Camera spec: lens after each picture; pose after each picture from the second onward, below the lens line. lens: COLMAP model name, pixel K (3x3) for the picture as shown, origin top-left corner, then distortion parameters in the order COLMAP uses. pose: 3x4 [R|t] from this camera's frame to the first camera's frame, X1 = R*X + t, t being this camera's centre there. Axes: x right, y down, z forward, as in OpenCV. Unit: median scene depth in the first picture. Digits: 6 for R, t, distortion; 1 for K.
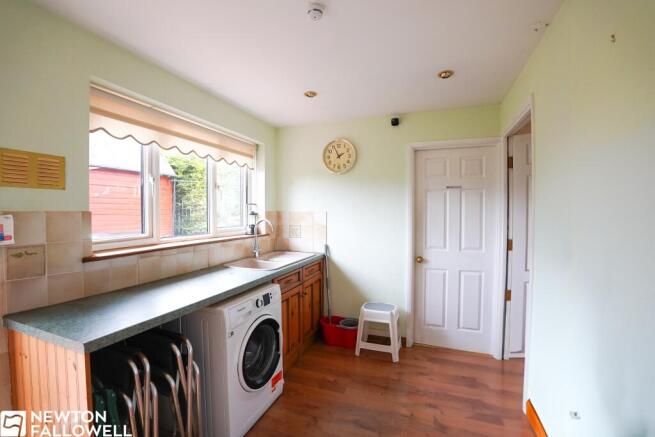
lens RADIAL K [[290.7, 0, 327.3], [0, 290.7, 218.2], [0, 0, 1]] dist [-0.039733, 0.001477]
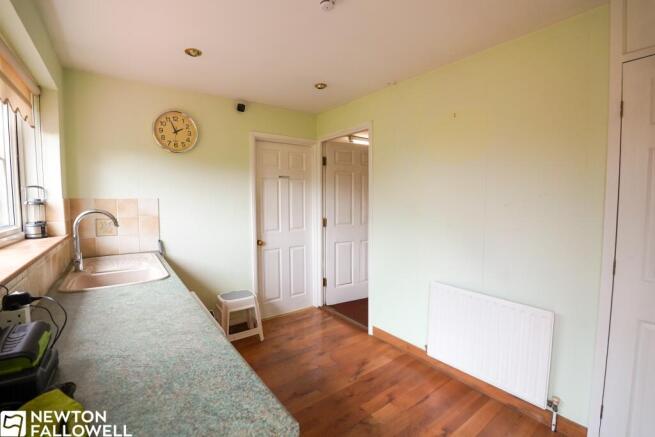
lens RADIAL K [[290.7, 0, 326.0], [0, 290.7, 217.1], [0, 0, 1]] dist [-0.039733, 0.001477]
pose [[0.556172, -0.055562, 0.829207, -0.440261], [0.023277, 0.998413, 0.051287, -0.001638], [-0.830741, -0.009223, 0.556583, 0.198722]]
